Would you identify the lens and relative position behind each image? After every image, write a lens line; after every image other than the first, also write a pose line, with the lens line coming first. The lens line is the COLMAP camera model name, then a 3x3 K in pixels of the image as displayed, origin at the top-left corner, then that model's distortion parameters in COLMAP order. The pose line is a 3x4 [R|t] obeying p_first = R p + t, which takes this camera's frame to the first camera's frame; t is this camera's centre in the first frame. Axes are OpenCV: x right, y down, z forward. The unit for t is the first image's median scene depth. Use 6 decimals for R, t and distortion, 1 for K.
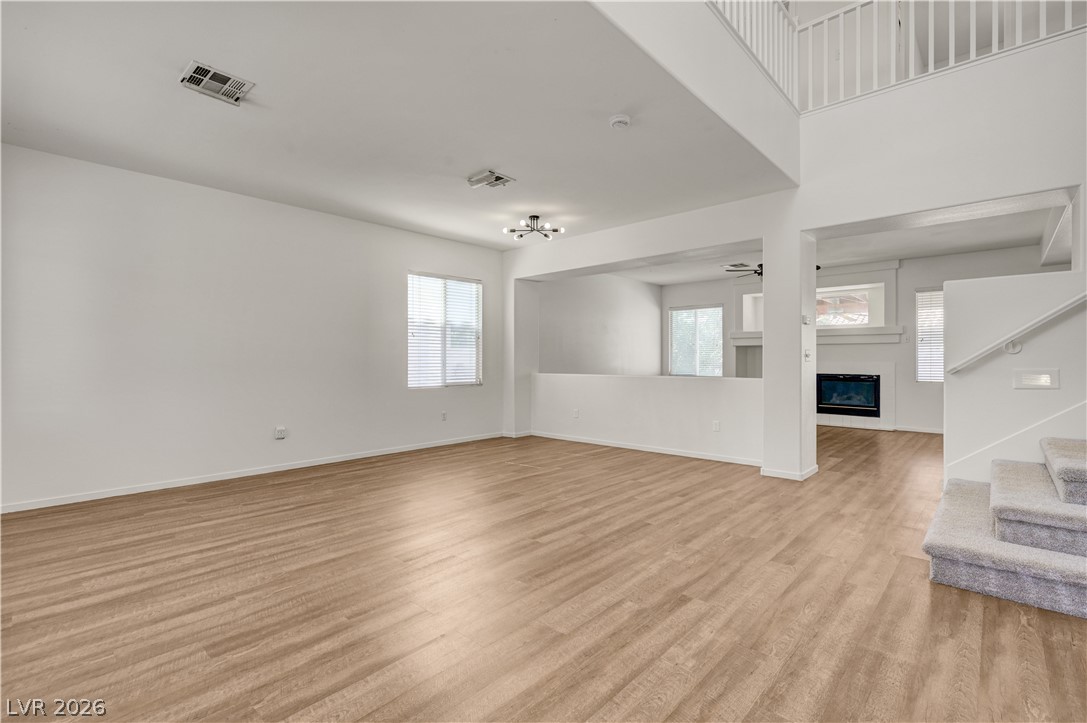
lens RADIAL K [[490.6, 0, 544.8], [0, 490.6, 358.3], [0, 0, 1]] dist [0.019510, 0.000422]
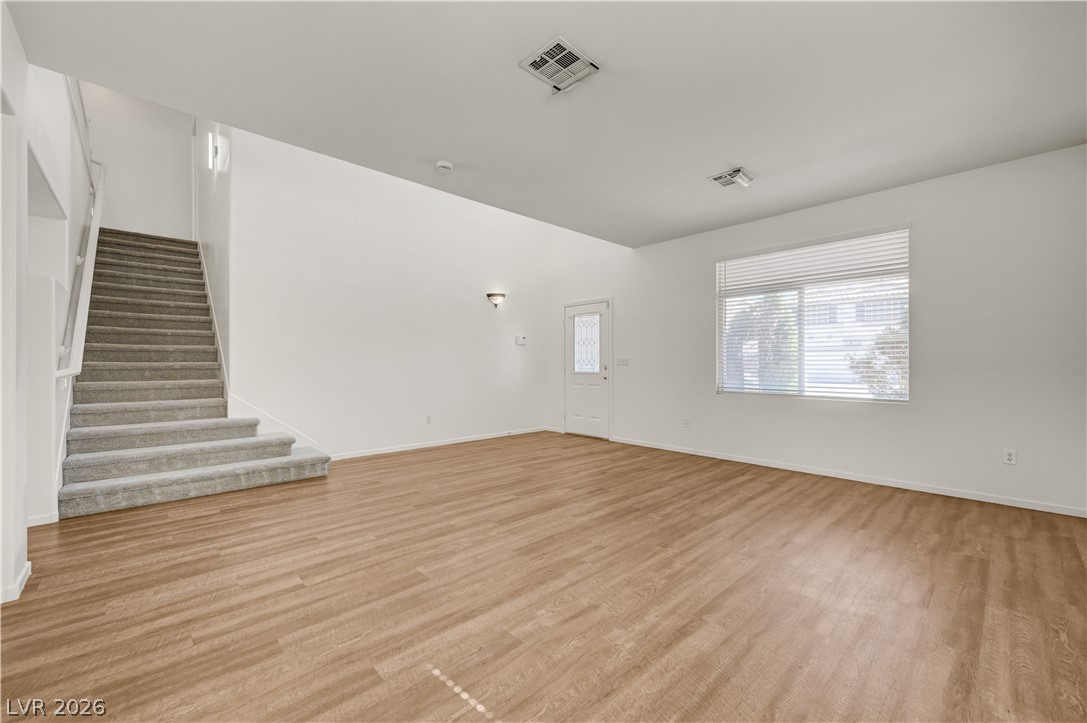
lens RADIAL K [[438.4, 0, 551.8], [0, 438.4, 366.9], [0, 0, 1]] dist [0.001421, -0.000215]
pose [[-0.998092, 0.001304, 0.061734, -0.168124], [0.001466, 0.999996, 0.002586, 0.007957], [-0.061731, 0.002672, -0.998089, 1.965461]]
